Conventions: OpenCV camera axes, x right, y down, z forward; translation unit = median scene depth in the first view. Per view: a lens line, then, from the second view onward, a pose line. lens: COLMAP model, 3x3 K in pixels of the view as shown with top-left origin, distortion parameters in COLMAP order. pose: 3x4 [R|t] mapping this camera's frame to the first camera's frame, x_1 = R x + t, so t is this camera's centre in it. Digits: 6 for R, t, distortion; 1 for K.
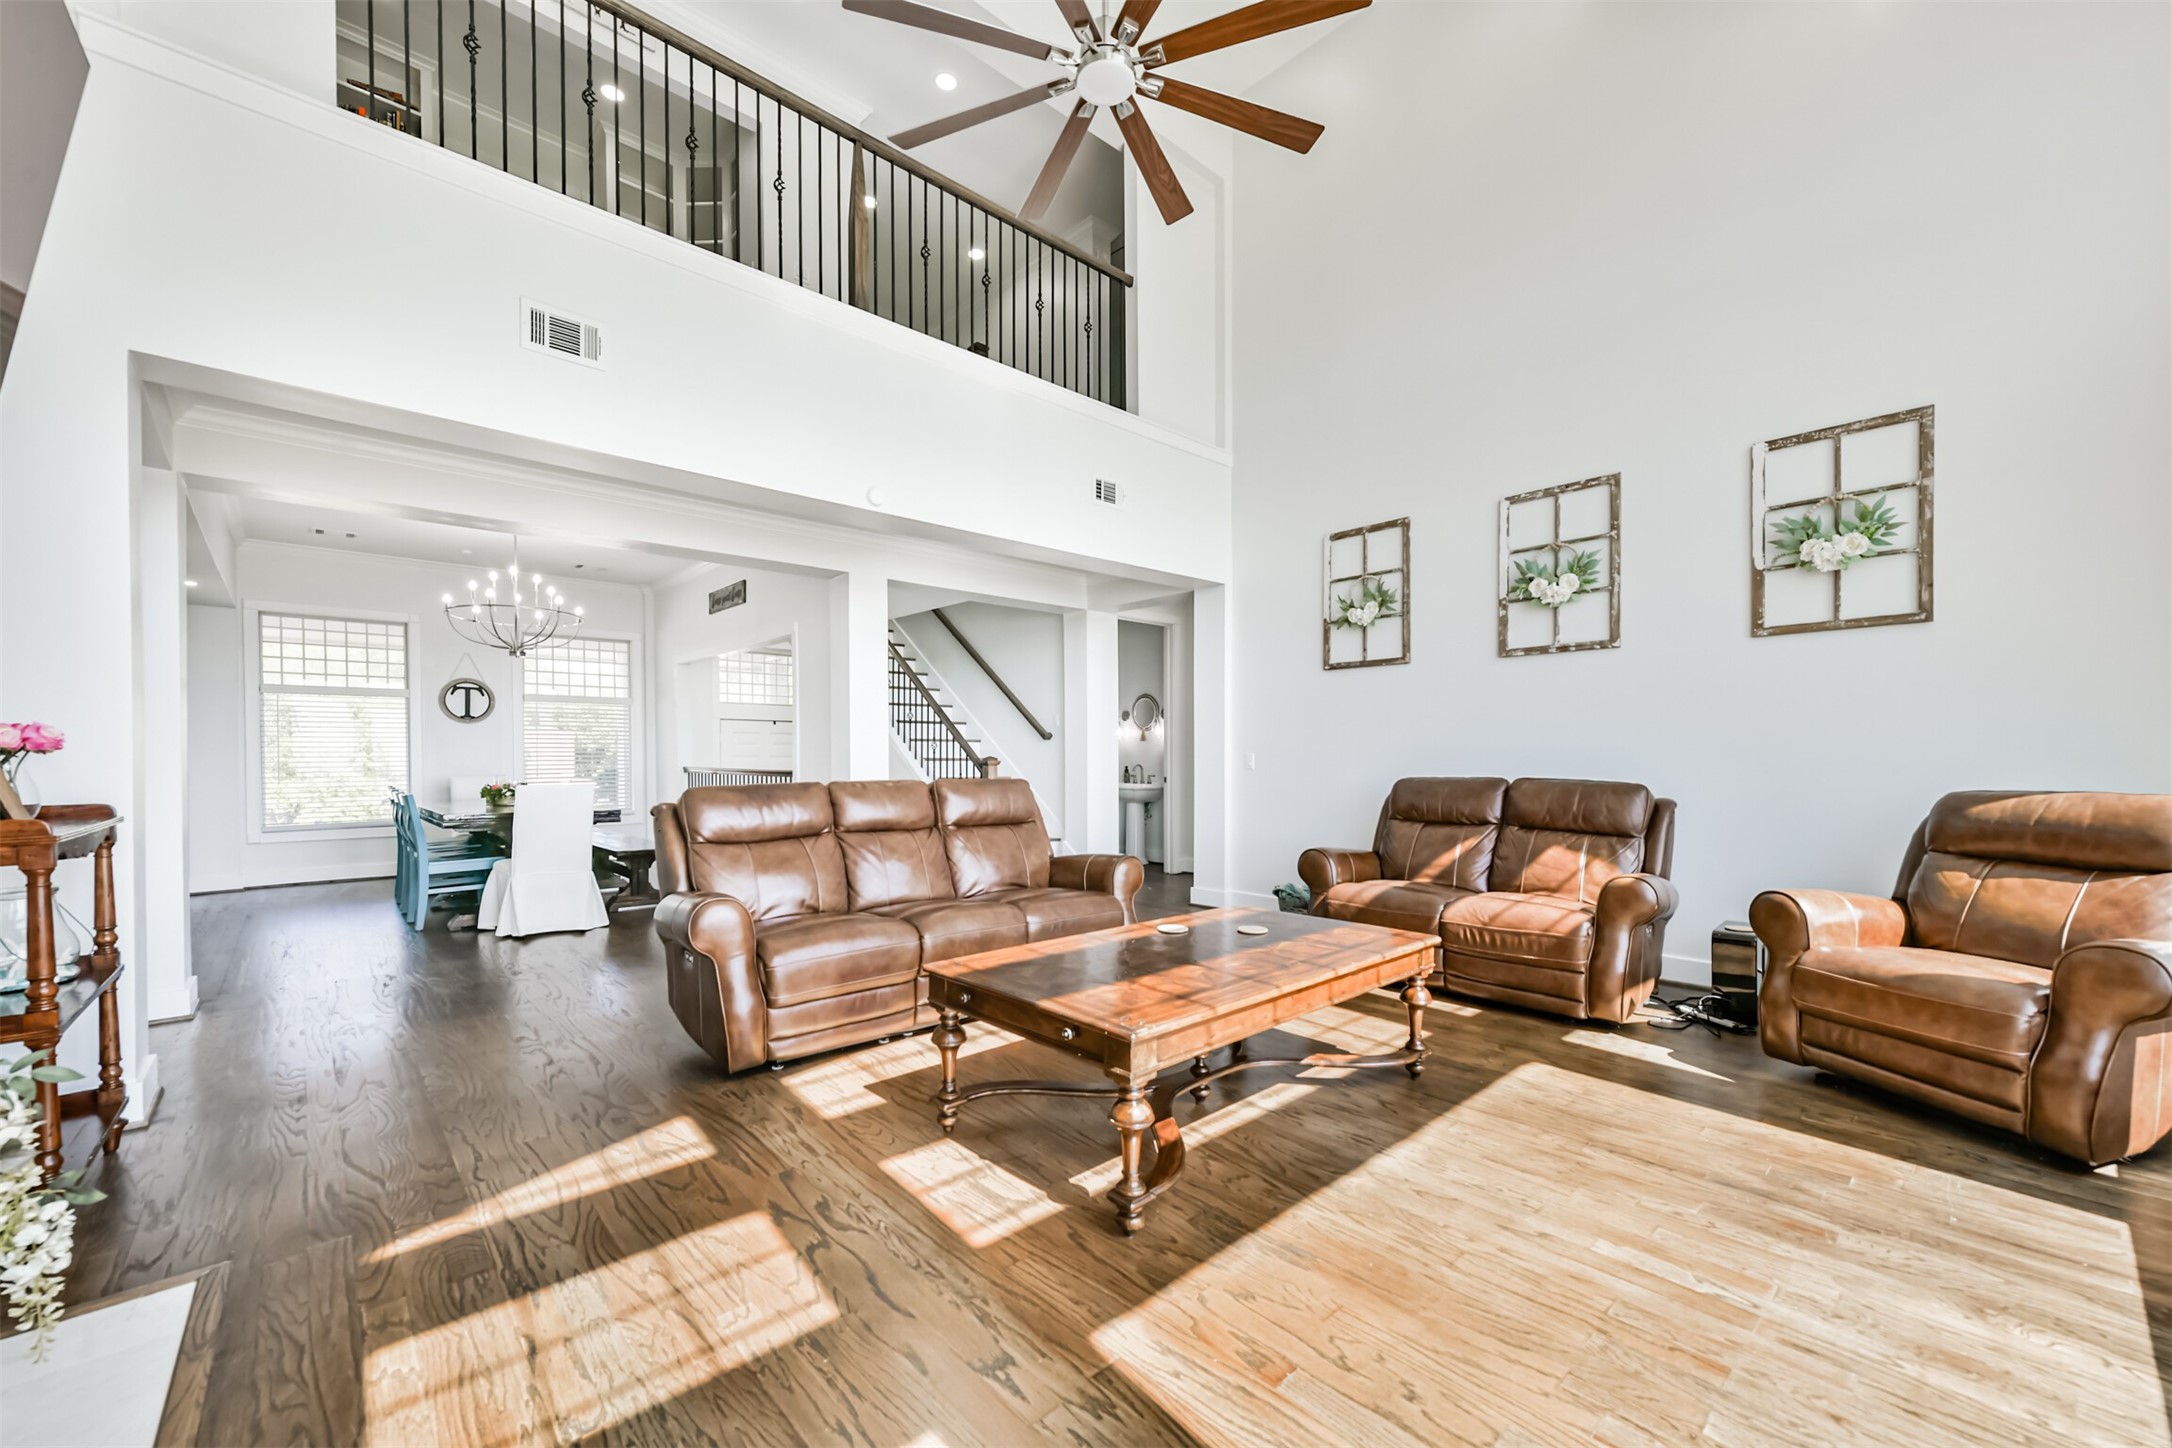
lens RADIAL K [[855.4, 0, 1085.3], [0, 855.4, 765.8], [0, 0, 1]] dist [0.001706, 0.000160]
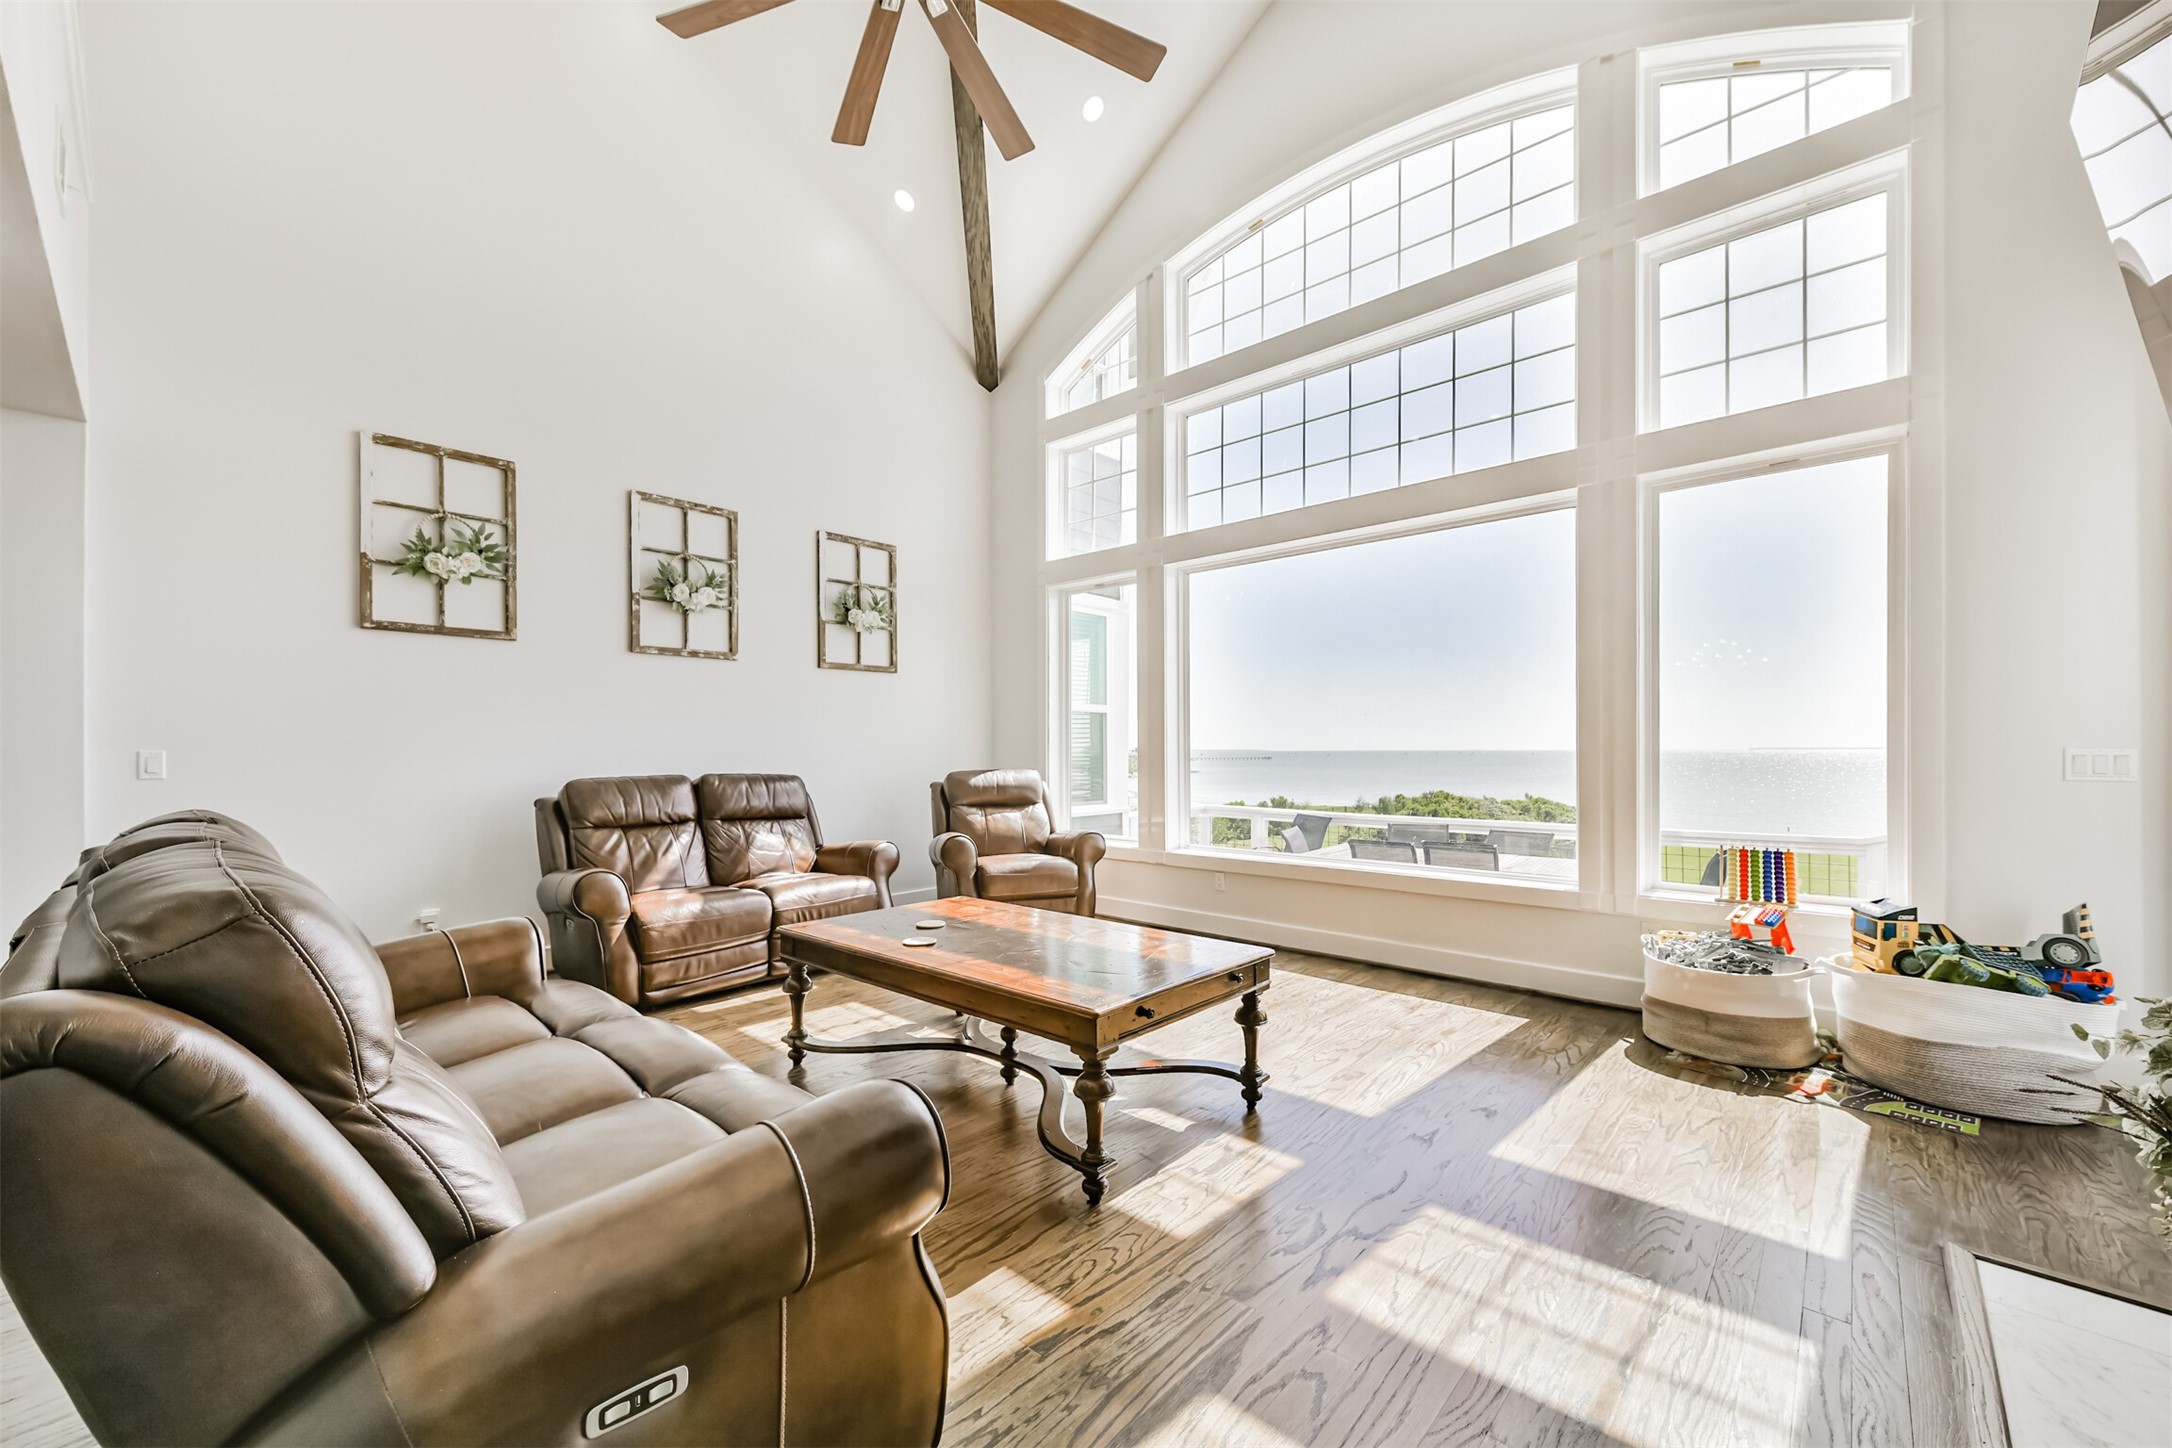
lens RADIAL K [[845.1, 0, 1089.8], [0, 845.1, 750.8], [0, 0, 1]] dist [-0.000314, -0.000174]
pose [[-0.098110, -0.000462, 0.995175, -0.511270], [0.010278, 0.999946, 0.001477, -0.009804], [-0.995123, 0.010374, -0.098100, 0.560317]]
